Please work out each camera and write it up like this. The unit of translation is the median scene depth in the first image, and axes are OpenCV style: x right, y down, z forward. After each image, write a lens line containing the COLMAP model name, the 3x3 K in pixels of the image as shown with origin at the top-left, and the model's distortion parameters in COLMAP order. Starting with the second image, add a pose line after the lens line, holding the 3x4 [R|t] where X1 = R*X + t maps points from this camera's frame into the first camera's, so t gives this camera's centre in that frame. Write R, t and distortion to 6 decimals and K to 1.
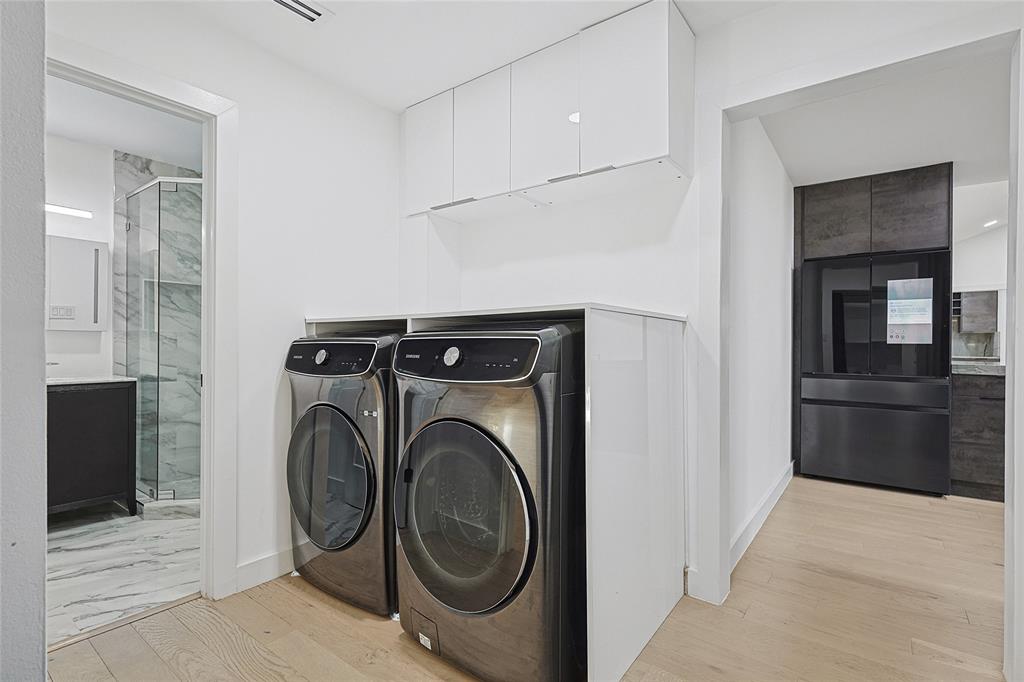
lens RADIAL K [[480.8, 0, 515.3], [0, 480.8, 339.3], [0, 0, 1]] dist [-0.000900, 0.000187]
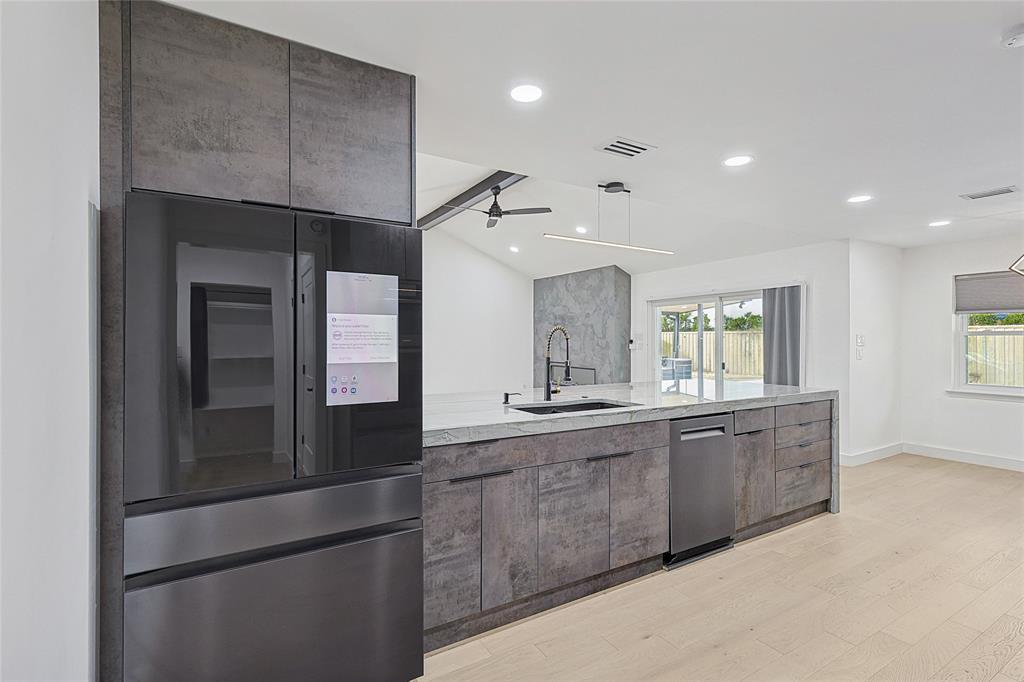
lens RADIAL K [[480.8, 0, 515.3], [0, 480.8, 339.3], [0, 0, 1]] dist [-0.000900, 0.000187]
pose [[0.372586, -0.010553, 0.927938, 0.387179], [-0.003361, 0.999913, 0.012721, -0.058947], [-0.927992, -0.007859, 0.372518, 0.620185]]
